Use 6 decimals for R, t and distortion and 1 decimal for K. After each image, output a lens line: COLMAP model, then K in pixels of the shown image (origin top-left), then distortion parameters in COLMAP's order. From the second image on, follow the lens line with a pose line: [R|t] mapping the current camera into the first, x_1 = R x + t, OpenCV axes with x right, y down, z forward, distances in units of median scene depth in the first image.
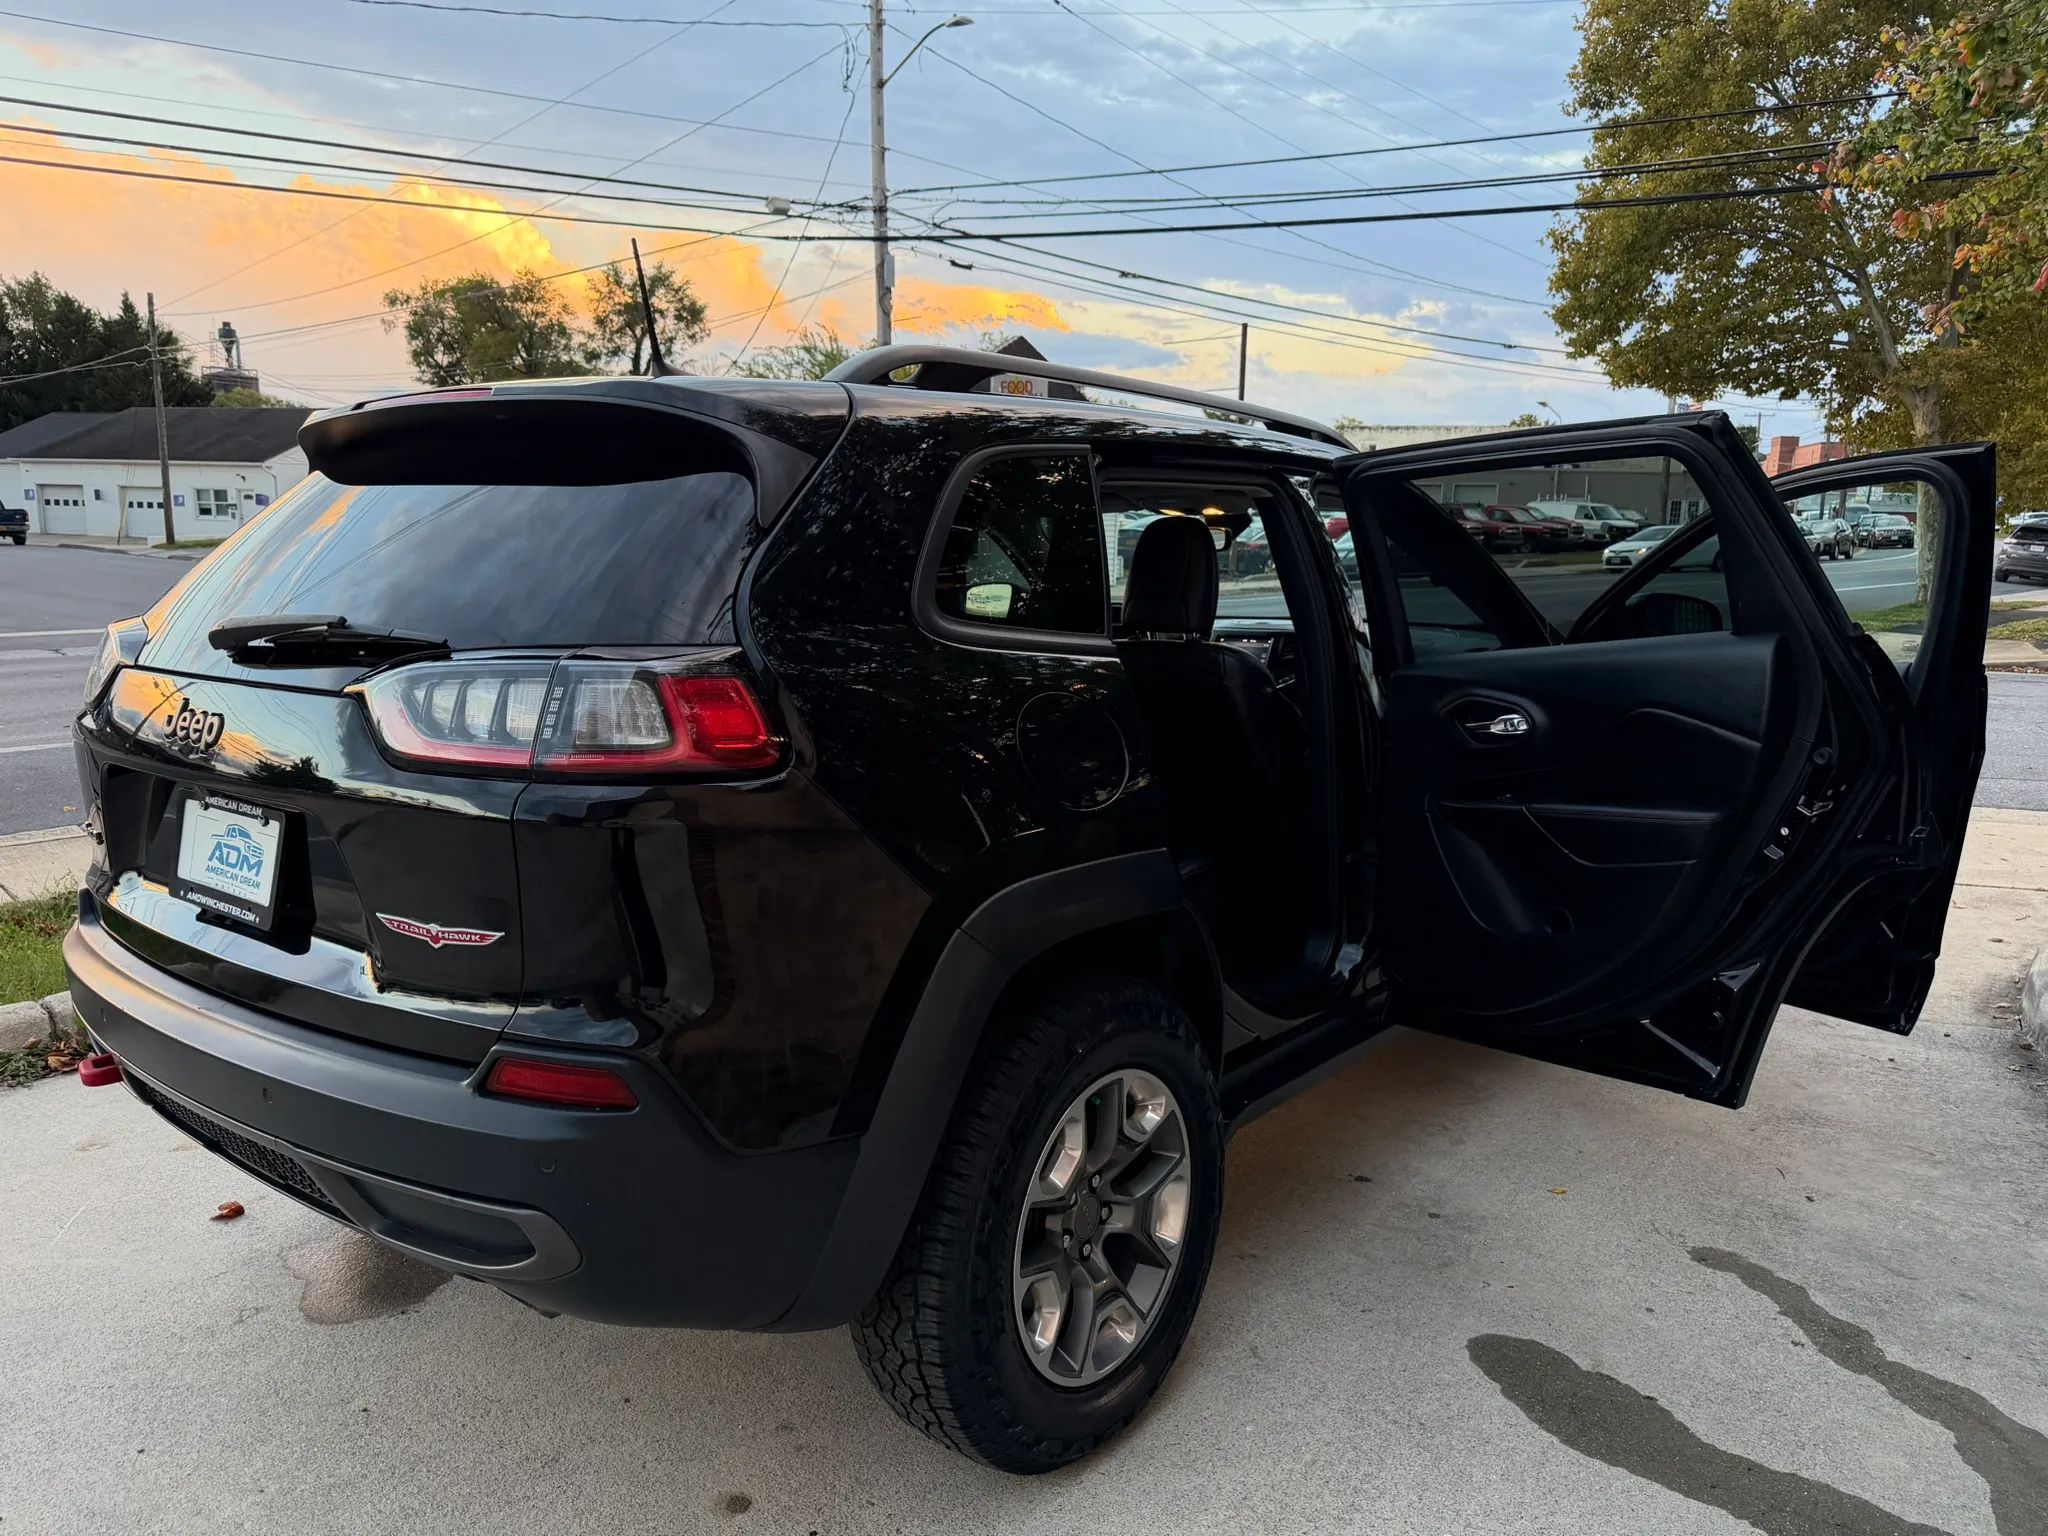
lens RADIAL K [[1465.6, 0, 1029.5], [0, 1465.6, 784.4], [0, 0, 1]] dist [0.028629, -0.038070]
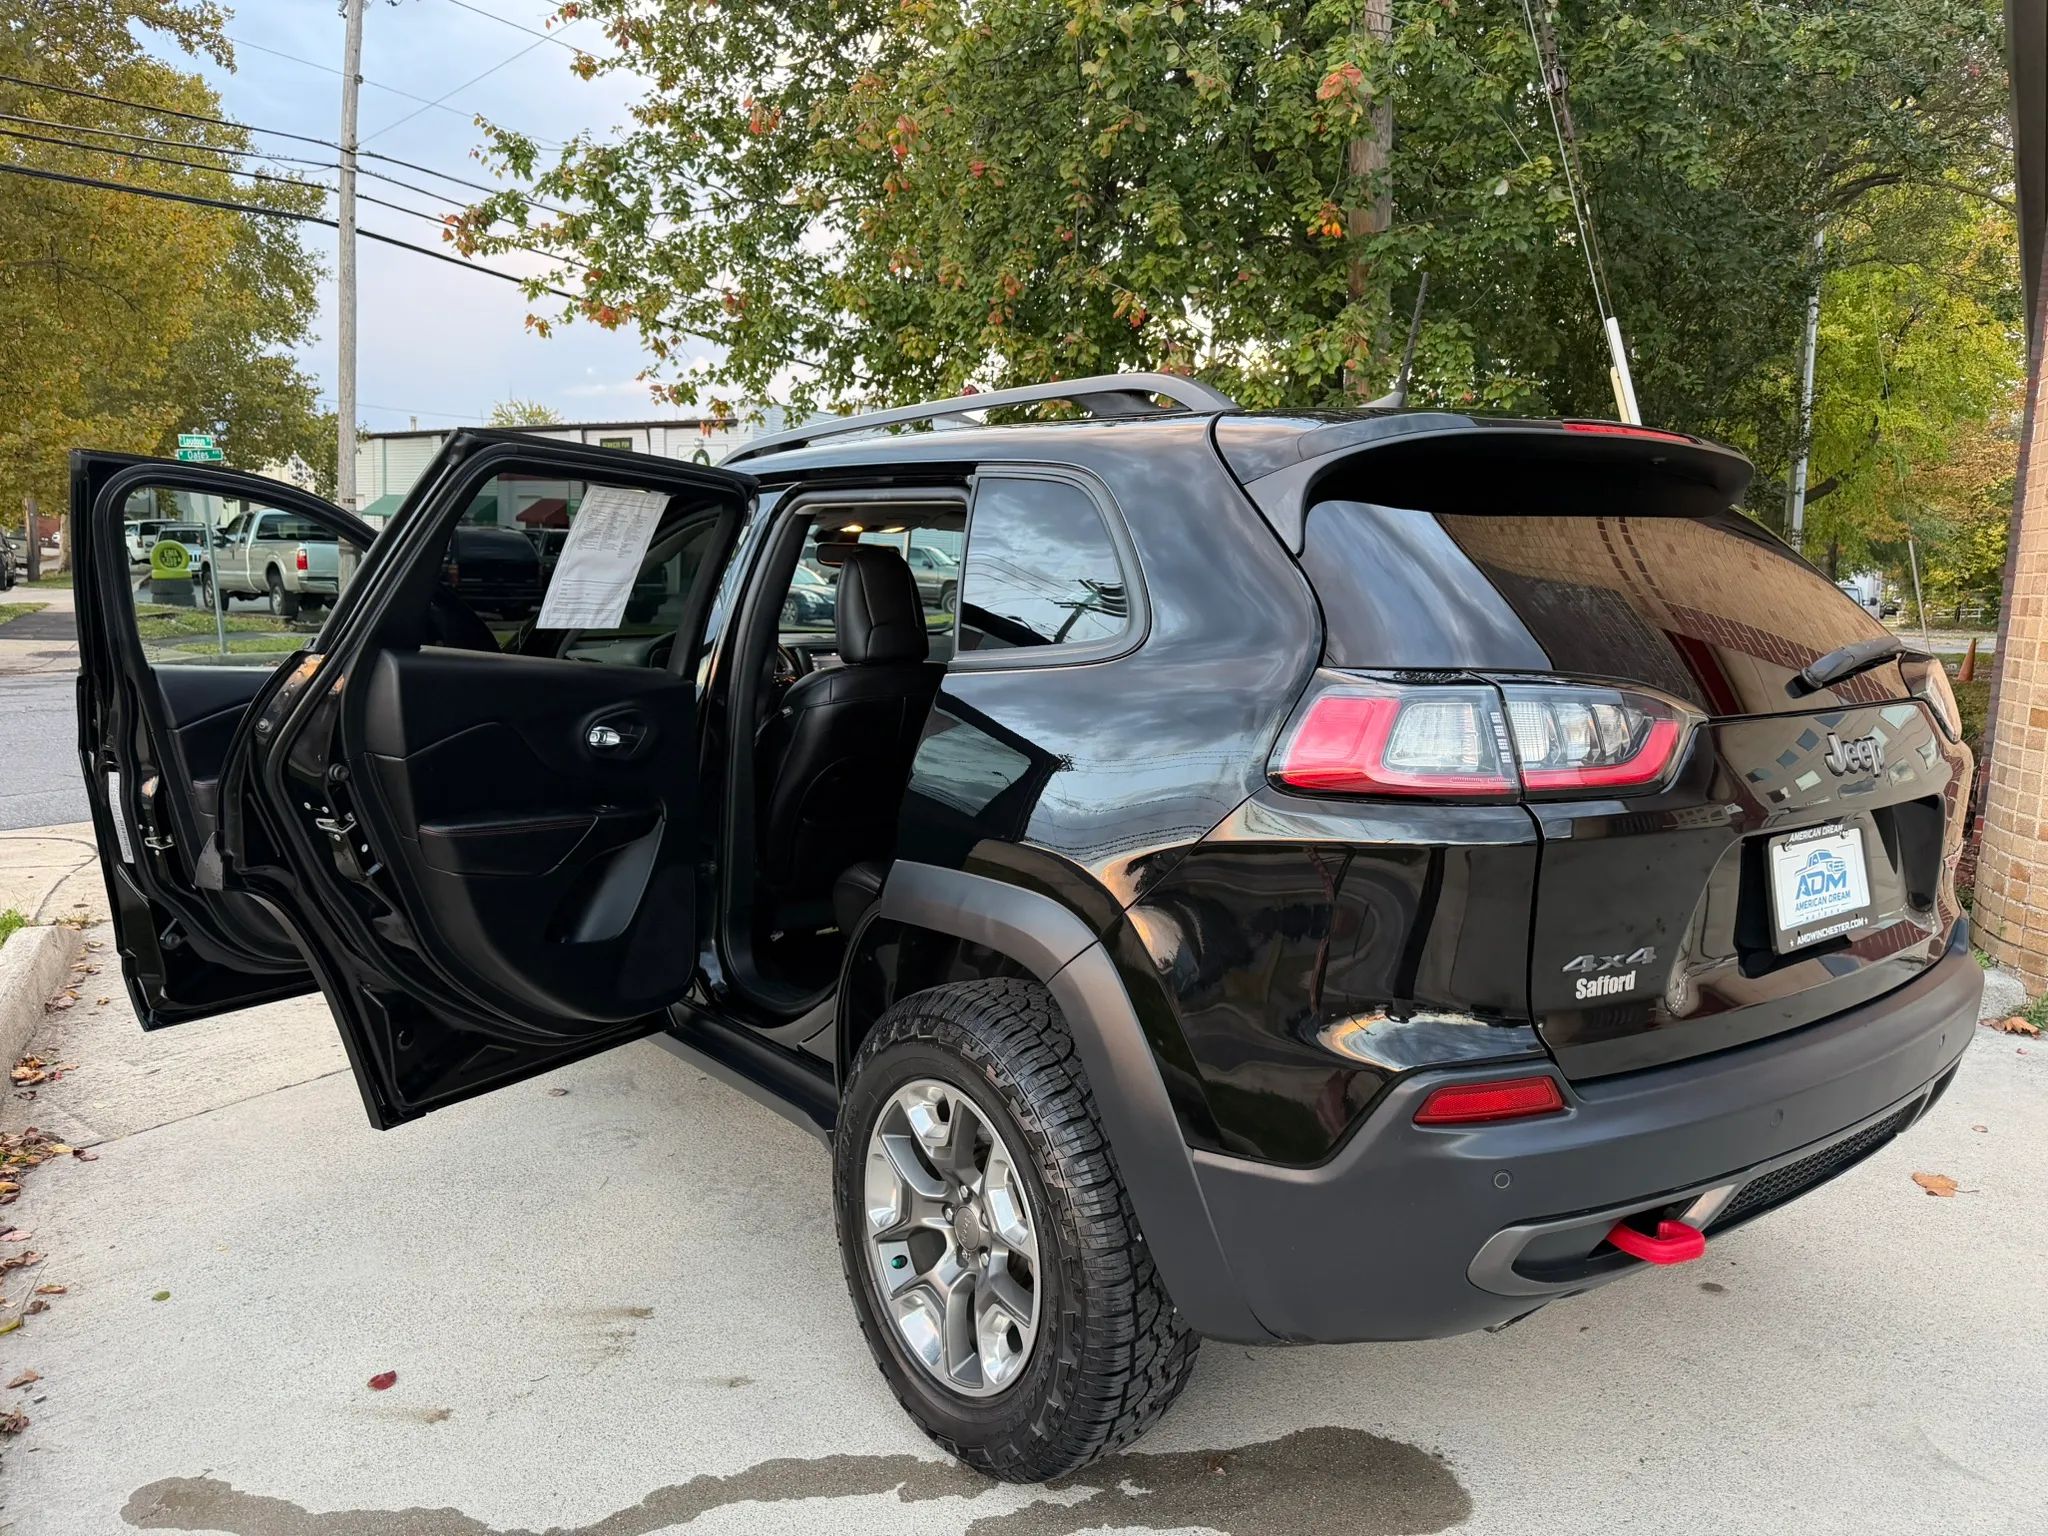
lens RADIAL K [[1431.0, 0, 1053.5], [0, 1431.0, 756.6], [0, 0, 1]] dist [0.178336, -0.298979]
pose [[0.241862, -0.130369, 0.961513, -0.136992], [0.145886, 0.984555, 0.096797, -0.017827], [-0.959281, 0.116860, 0.257145, 0.103463]]
